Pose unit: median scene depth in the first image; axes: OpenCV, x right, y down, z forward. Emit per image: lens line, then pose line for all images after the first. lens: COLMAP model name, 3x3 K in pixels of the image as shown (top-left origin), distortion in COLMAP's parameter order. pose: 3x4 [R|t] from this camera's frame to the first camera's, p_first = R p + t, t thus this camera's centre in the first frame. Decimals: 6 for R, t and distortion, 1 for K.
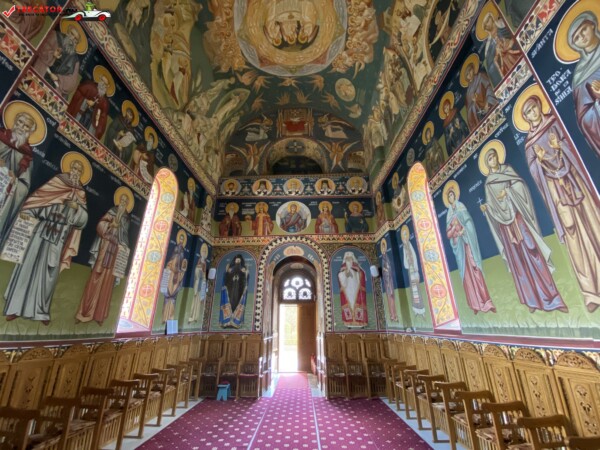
lens RADIAL K [[242.6, 0, 298.8], [0, 242.6, 228.3], [0, 0, 1]] dist [0.029571, -0.026441]
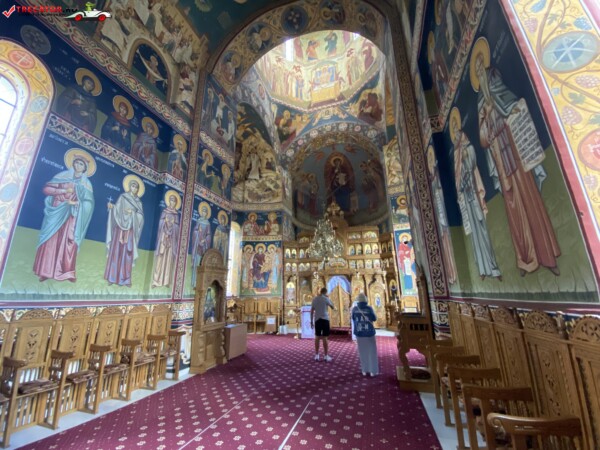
lens RADIAL K [[242.6, 0, 298.8], [0, 242.6, 228.3], [0, 0, 1]] dist [0.029571, -0.026441]
pose [[-0.960494, 0.091046, 0.262988, -0.550564], [-0.083428, 0.807318, -0.584190, 0.704270], [-0.265503, -0.583051, -0.767828, 1.700614]]
